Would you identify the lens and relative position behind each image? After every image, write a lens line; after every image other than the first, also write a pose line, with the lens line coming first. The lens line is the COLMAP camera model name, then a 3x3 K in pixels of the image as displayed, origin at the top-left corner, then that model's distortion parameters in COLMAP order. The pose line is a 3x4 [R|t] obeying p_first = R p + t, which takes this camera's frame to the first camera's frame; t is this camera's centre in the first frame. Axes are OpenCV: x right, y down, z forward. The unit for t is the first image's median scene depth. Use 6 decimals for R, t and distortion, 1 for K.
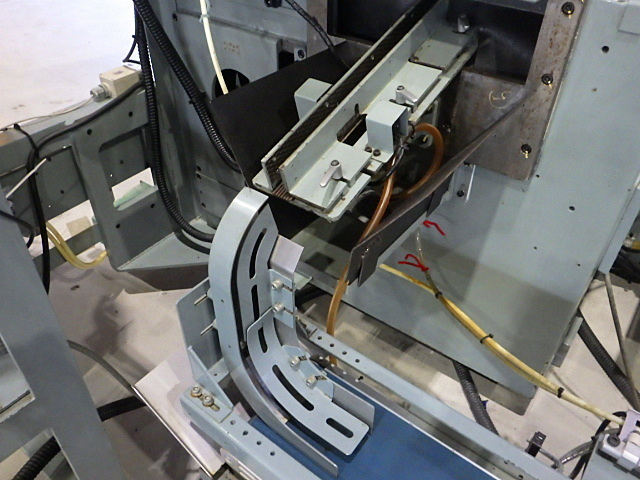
lens RADIAL K [[525.9, 0, 320.0], [0, 525.9, 240.0], [0, 0, 1]] dist [-0.002773, -0.003281]
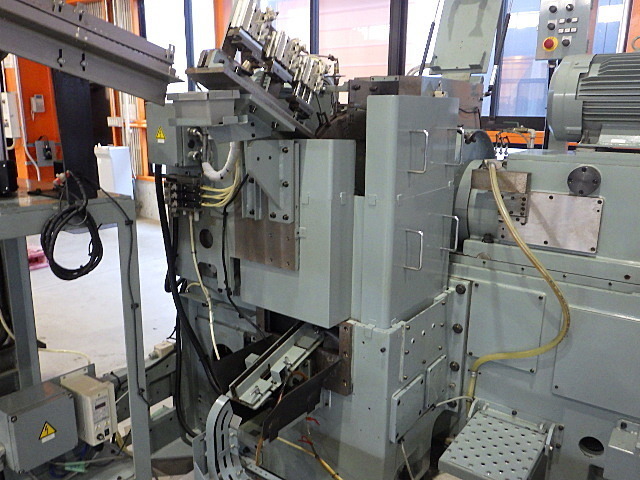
lens RADIAL K [[525.9, 0, 320.0], [0, 525.9, 240.0], [0, 0, 1]] dist [-0.002773, -0.003281]
pose [[0.999919, -0.003966, 0.012128, 0.246393], [0.008875, 0.899044, -0.437768, 0.271840], [-0.009167, 0.437840, 0.899006, -1.323055]]
